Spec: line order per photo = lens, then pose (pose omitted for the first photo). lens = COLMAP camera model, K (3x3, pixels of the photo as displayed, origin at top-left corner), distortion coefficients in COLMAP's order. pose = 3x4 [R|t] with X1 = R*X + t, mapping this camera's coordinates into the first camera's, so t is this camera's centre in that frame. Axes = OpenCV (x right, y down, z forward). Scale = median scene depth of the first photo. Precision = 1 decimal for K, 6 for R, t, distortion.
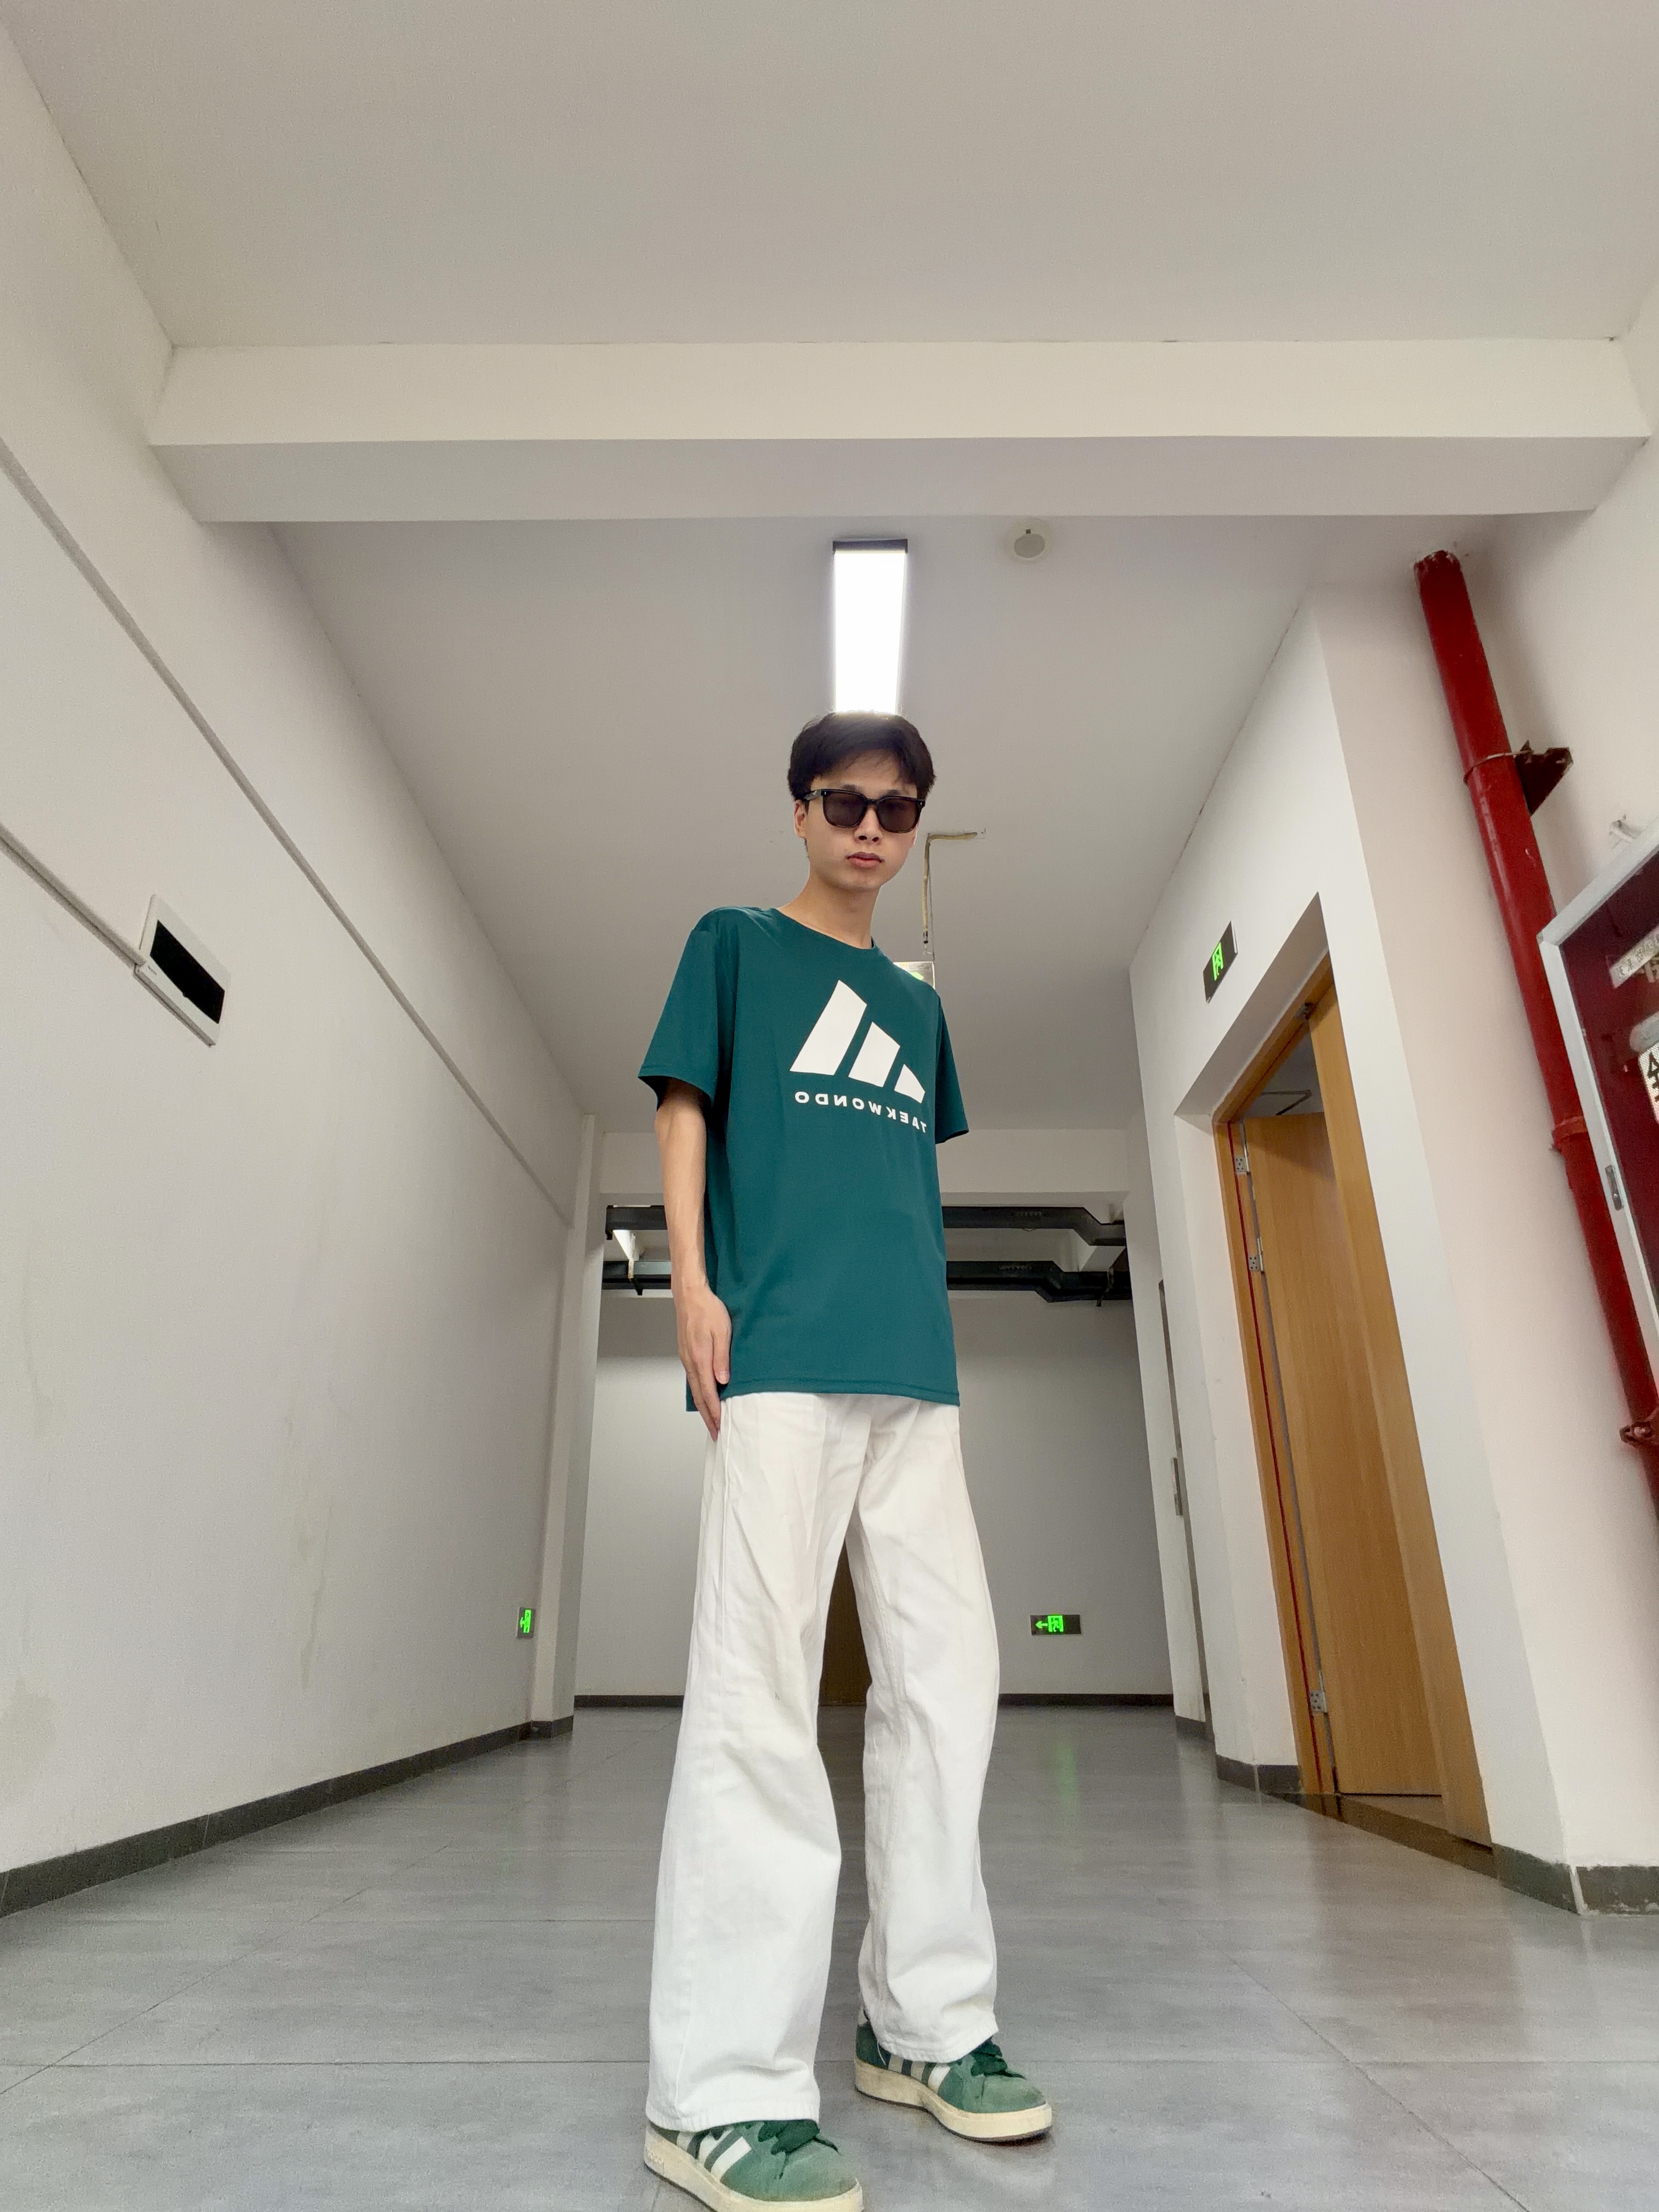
lens RADIAL K [[1260.8, 0, 838.9], [0, 1260.8, 1105.8], [0, 0, 1]] dist [0.001146, 0.000199]
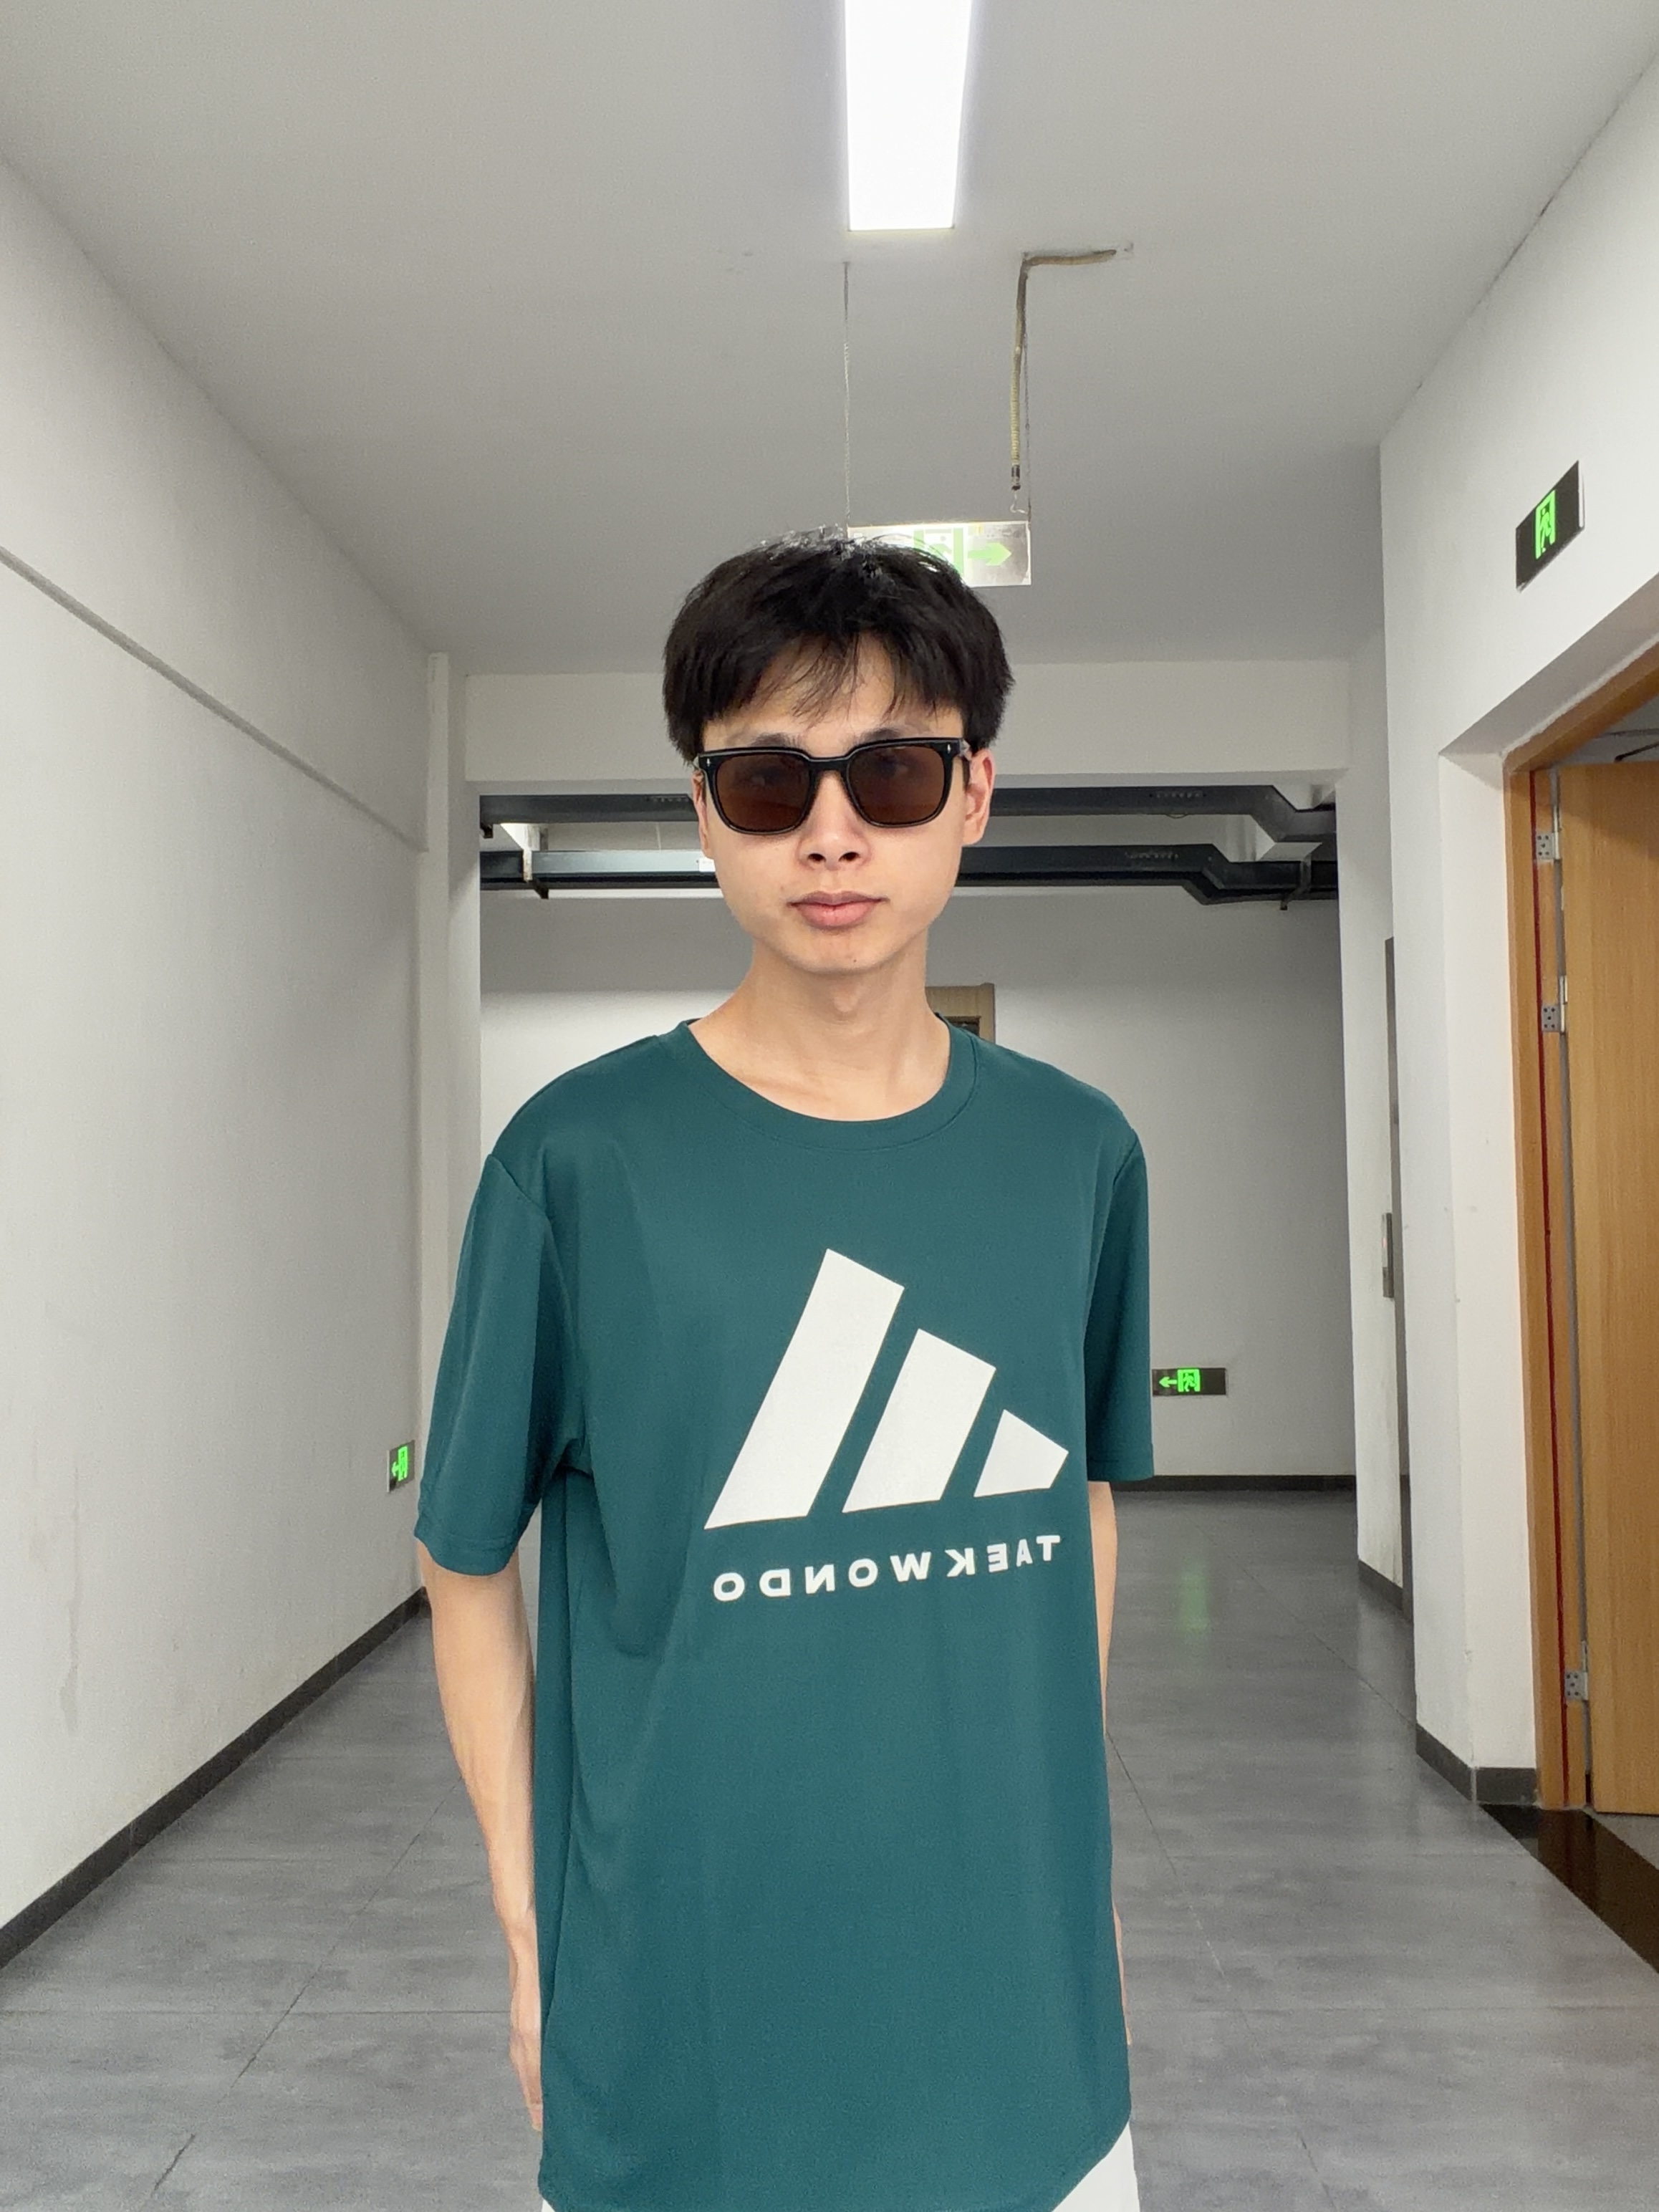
lens RADIAL K [[1988.7, 0, 829.5], [0, 1988.7, 1106.0], [0, 0, 1]] dist [-0.005808, 0.006245]
pose [[0.999791, -0.005095, -0.019781, 0.003614], [0.011390, 0.942924, 0.332814, -0.163263], [0.016956, -0.332970, 0.942785, 0.089520]]
